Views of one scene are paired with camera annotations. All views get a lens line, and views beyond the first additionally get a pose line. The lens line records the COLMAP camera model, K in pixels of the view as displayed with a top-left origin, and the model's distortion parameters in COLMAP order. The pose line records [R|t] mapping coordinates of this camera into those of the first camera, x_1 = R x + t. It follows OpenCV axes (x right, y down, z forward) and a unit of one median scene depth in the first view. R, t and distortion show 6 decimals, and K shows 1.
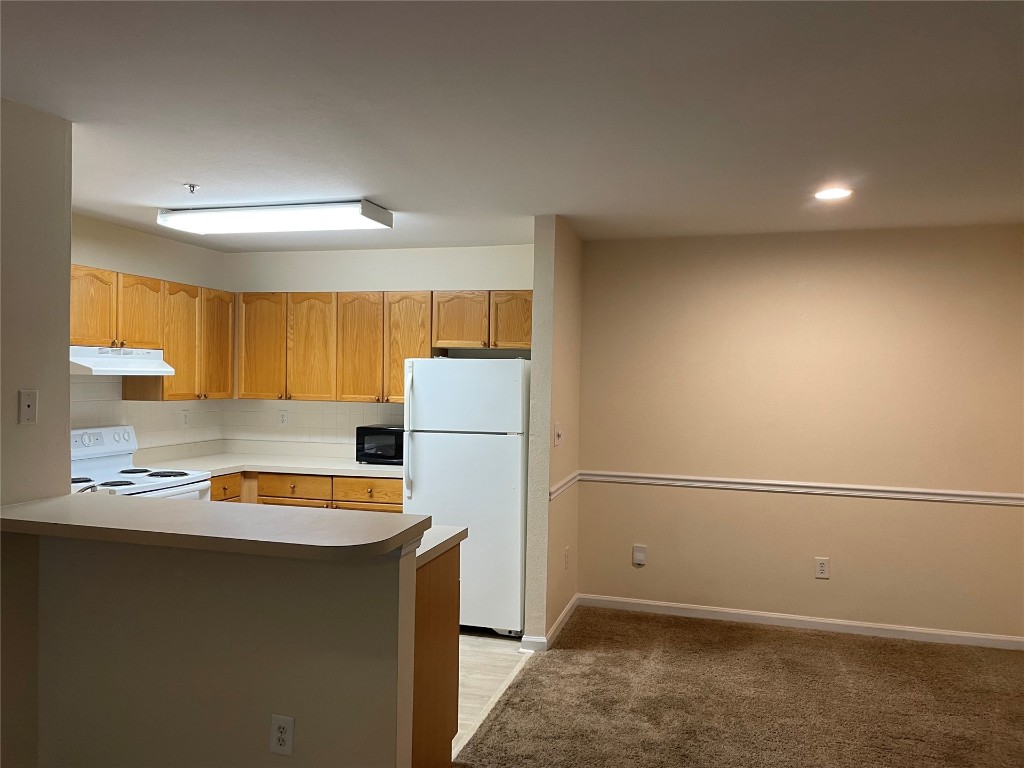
lens RADIAL K [[771.9, 0, 512.0], [0, 771.9, 384.0], [0, 0, 1]] dist [0.004581, 0.000629]
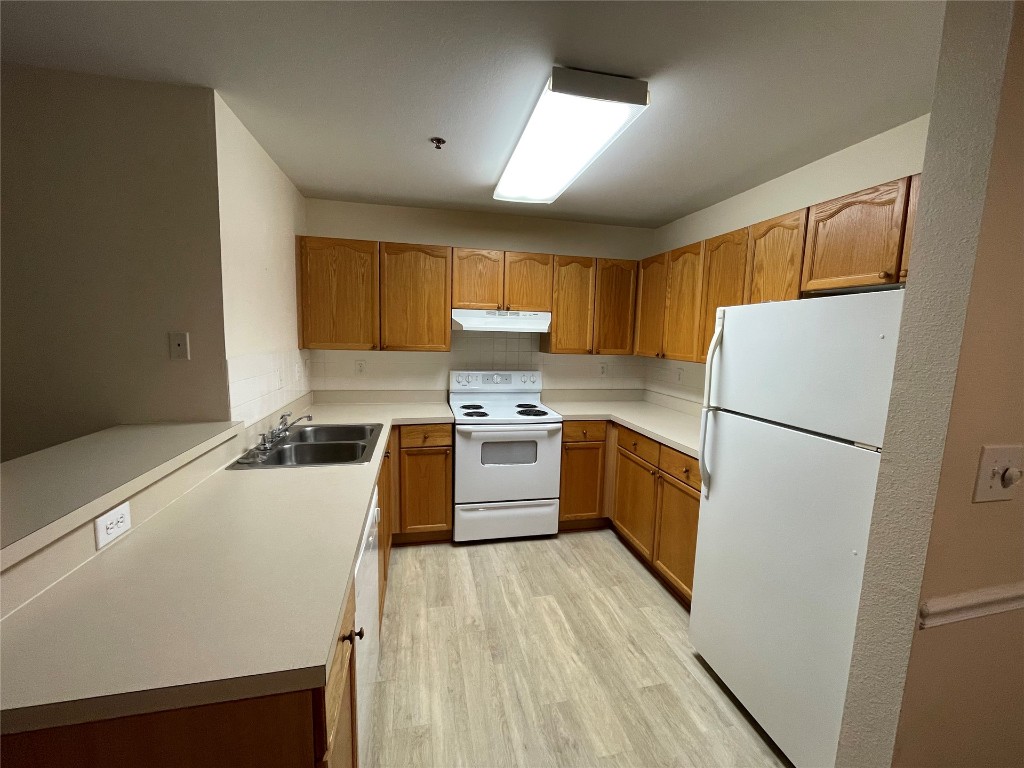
lens RADIAL K [[413.9, 0, 512.0], [0, 413.9, 384.0], [0, 0, 1]] dist [-0.002222, -0.000442]
pose [[0.466847, 0.103839, -0.878220, 0.108262], [-0.028550, 0.994334, 0.102391, 0.003809], [0.883877, -0.022727, 0.467167, 0.599805]]
